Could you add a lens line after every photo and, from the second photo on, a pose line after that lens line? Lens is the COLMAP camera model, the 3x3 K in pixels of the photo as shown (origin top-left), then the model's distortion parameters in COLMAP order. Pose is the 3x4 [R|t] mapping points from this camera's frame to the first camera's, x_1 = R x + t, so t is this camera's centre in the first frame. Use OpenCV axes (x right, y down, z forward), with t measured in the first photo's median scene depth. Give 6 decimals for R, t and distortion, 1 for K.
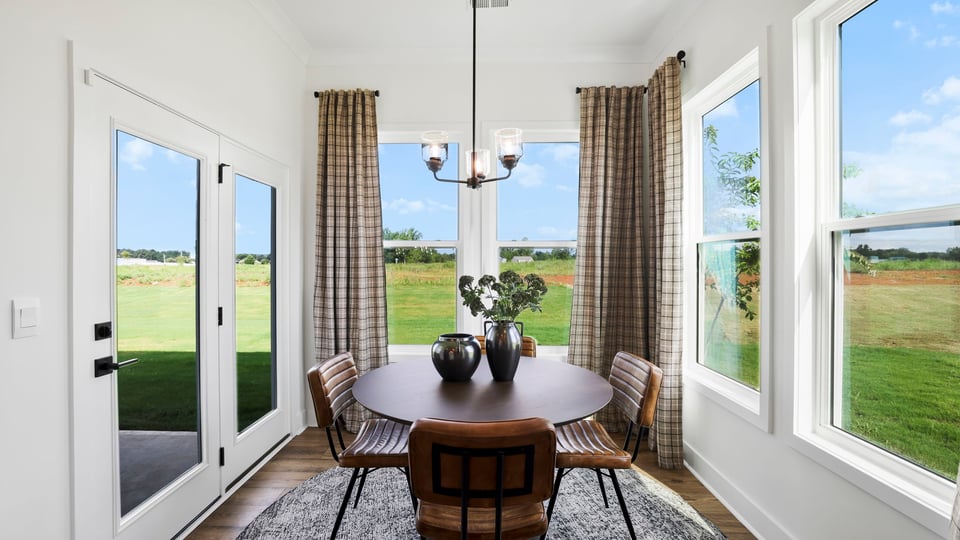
lens RADIAL K [[428.4, 0, 471.3], [0, 428.4, 262.4], [0, 0, 1]] dist [-0.045951, 0.019187]
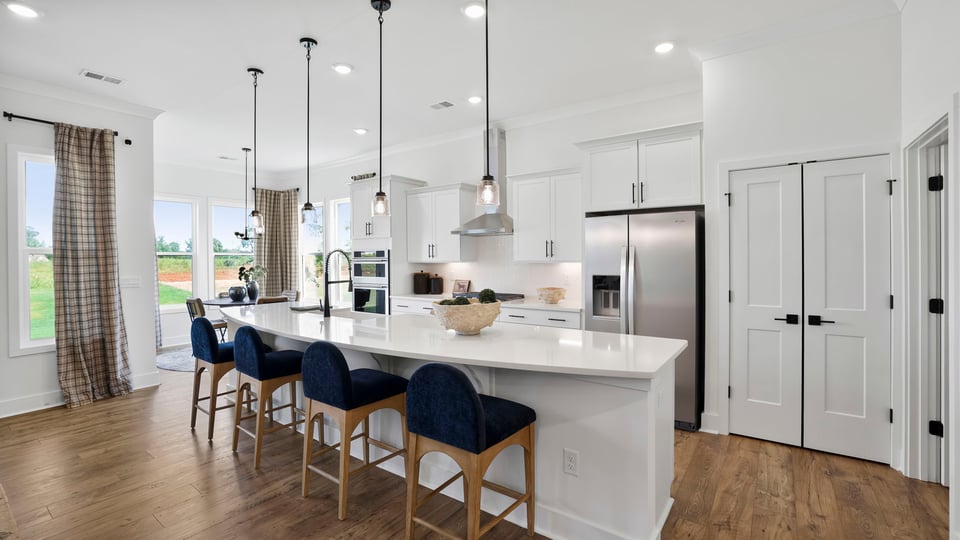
lens RADIAL K [[421.9, 0, 473.7], [0, 421.9, 255.3], [0, 0, 1]] dist [-0.031896, 0.007897]
pose [[0.574872, 0.001002, 0.818242, -0.953885], [0.005978, 0.999967, -0.005425, -0.017908], [-0.818221, 0.008011, 0.574848, -1.339576]]
